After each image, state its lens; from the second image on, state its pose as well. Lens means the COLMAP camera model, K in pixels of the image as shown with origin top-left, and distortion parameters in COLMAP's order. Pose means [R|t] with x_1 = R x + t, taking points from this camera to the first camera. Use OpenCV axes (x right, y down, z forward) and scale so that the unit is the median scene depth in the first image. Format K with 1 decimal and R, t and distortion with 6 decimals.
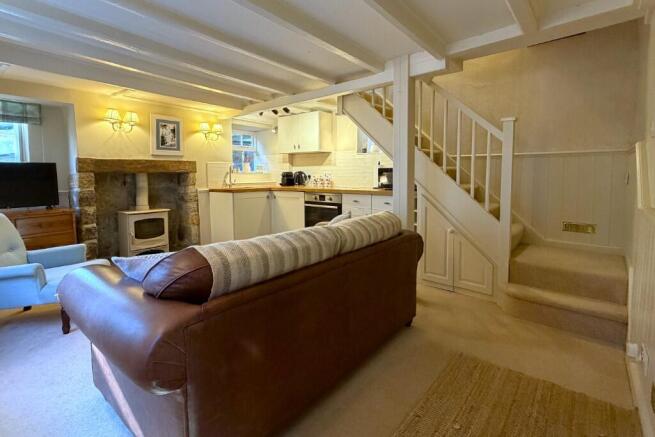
lens RADIAL K [[315.4, 0, 327.7], [0, 315.4, 185.7], [0, 0, 1]] dist [0.000337, 0.000009]
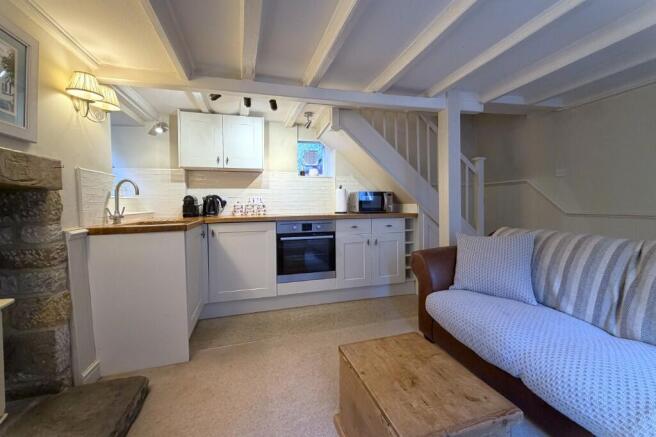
lens RADIAL K [[263.5, 0, 326.4], [0, 263.5, 201.8], [0, 0, 1]] dist [-0.000500, -0.000087]
pose [[0.581453, 0.001678, 0.813578, -0.464738], [0.041510, 0.998634, -0.031726, -0.001909], [-0.812520, 0.052218, 0.580589, 0.502789]]
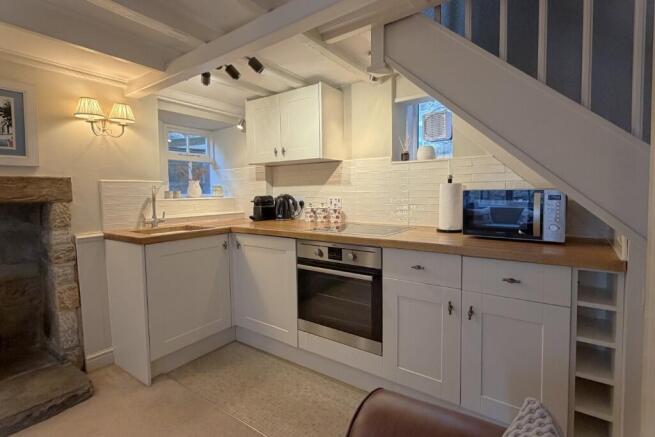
lens RADIAL K [[313.9, 0, 327.2], [0, 313.9, 203.0], [0, 0, 1]] dist [-0.000970, 0.000004]
pose [[0.998462, -0.010606, 0.054414, -0.047523], [0.010741, 0.999940, -0.002198, -0.032107], [-0.054387, 0.002779, 0.998516, 0.467349]]
